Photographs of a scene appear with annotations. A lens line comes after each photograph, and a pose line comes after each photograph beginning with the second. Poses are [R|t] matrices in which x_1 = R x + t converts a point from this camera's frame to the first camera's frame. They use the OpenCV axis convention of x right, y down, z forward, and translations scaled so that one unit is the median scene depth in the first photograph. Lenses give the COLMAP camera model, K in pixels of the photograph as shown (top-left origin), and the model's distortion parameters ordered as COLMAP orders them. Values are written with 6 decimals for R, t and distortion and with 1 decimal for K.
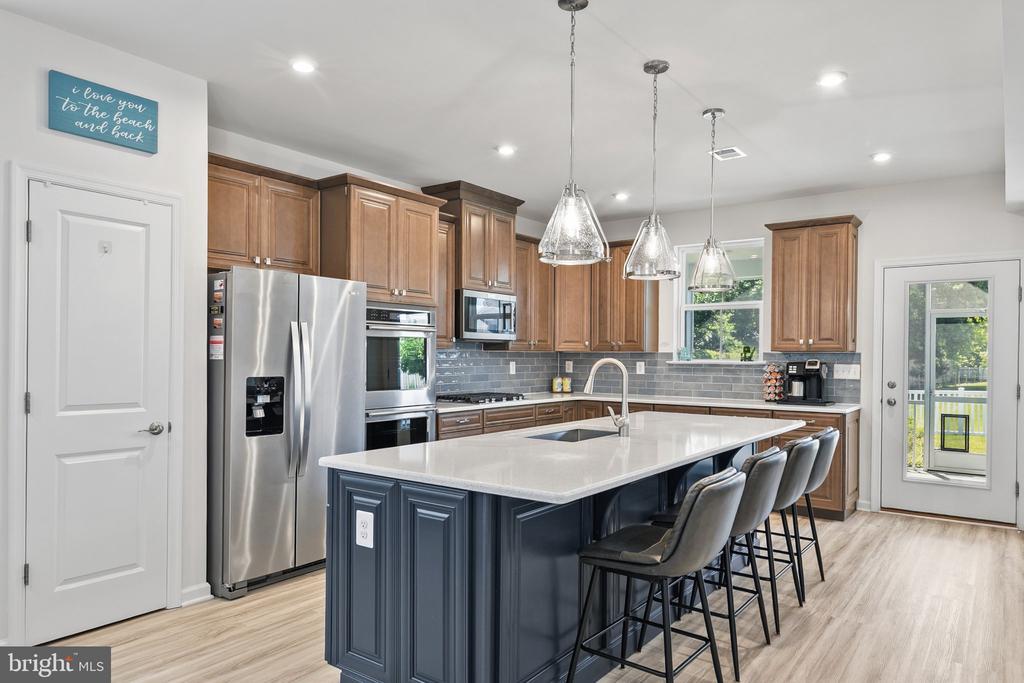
lens RADIAL K [[682.0, 0, 511.9], [0, 682.0, 362.9], [0, 0, 1]] dist [0.037039, -0.000901]
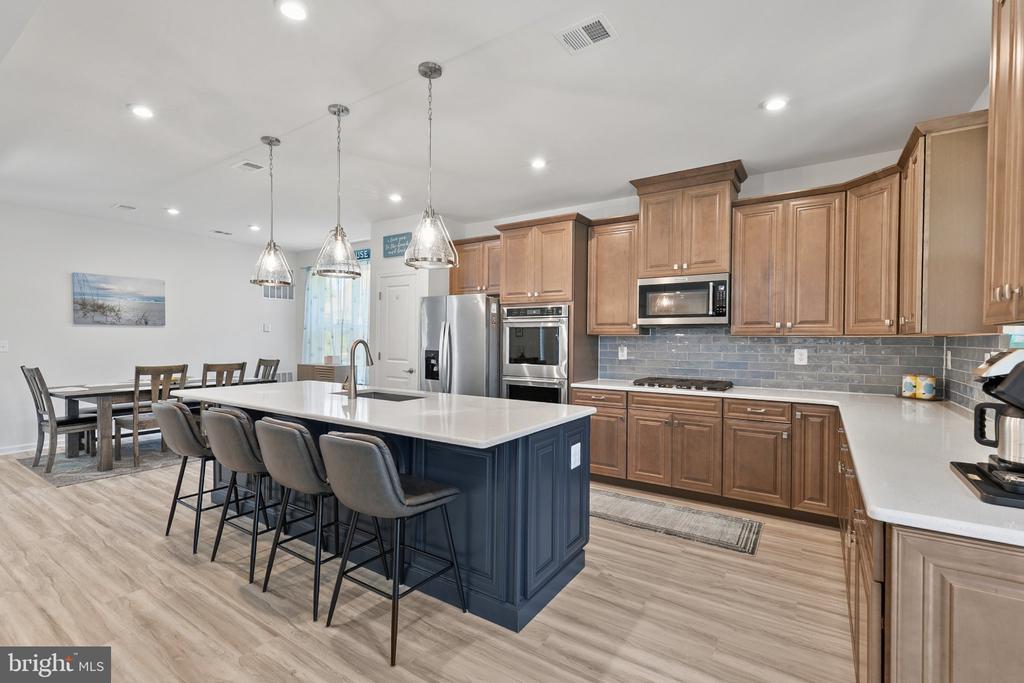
lens RADIAL K [[456.2, 0, 513.2], [0, 456.2, 345.1], [0, 0, 1]] dist [0.004982, -0.000485]
pose [[0.058356, 0.006245, -0.998276, 0.625739], [-0.018648, 0.999813, 0.005165, -0.003774], [0.998122, 0.018315, 0.058462, 0.746255]]
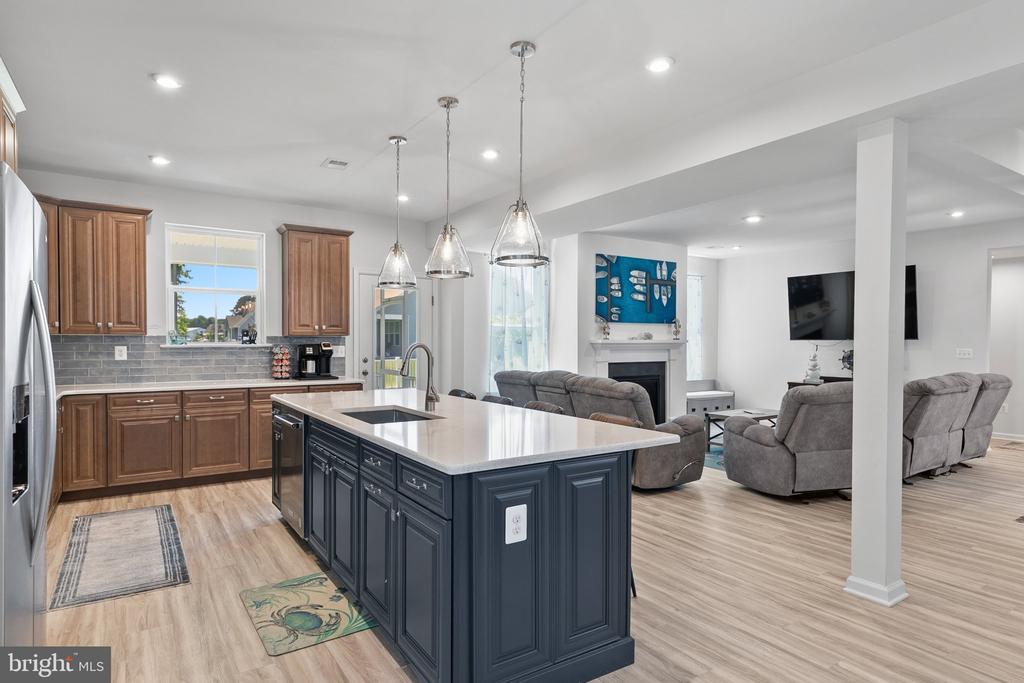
lens RADIAL K [[578.9, 0, 514.0], [0, 578.9, 347.5], [0, 0, 1]] dist [0.012828, -0.001066]
pose [[0.338192, -0.015928, 0.940942, -0.424353], [0.008820, 0.999866, 0.013756, -0.006749], [-0.941036, 0.003647, 0.338287, 0.316977]]
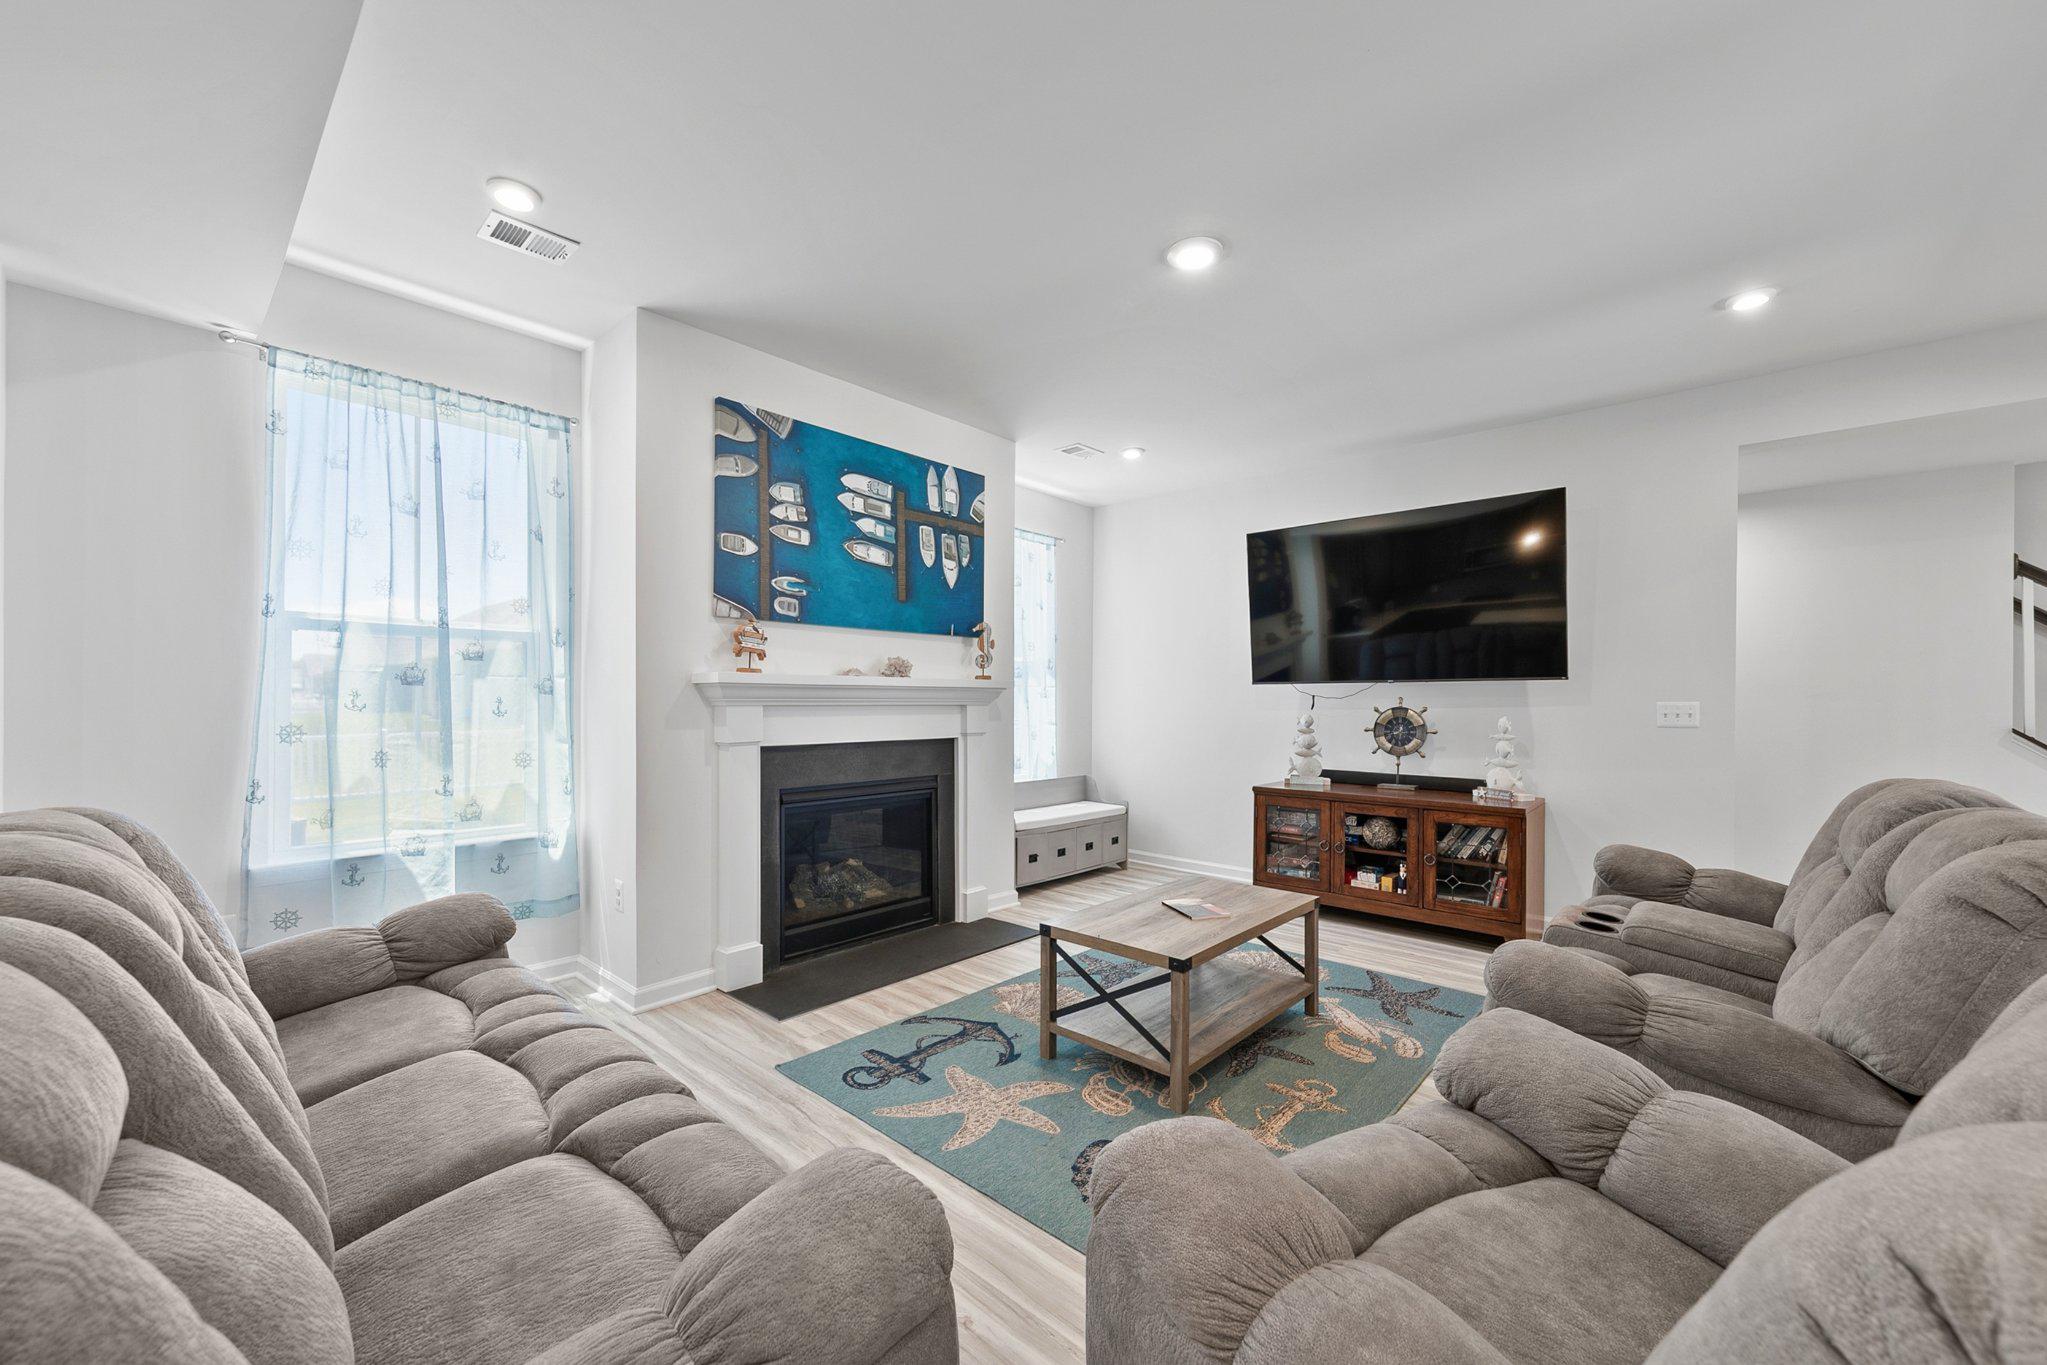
lens RADIAL K [[796.4, 0, 1033.0], [0, 796.4, 700.3], [0, 0, 1]] dist [0.006520, -0.000139]
pose [[0.089263, -0.005510, 0.995993, 0.332821], [0.006401, 0.999967, 0.004958, 0.012763], [-0.995987, 0.005933, 0.089296, 0.312855]]
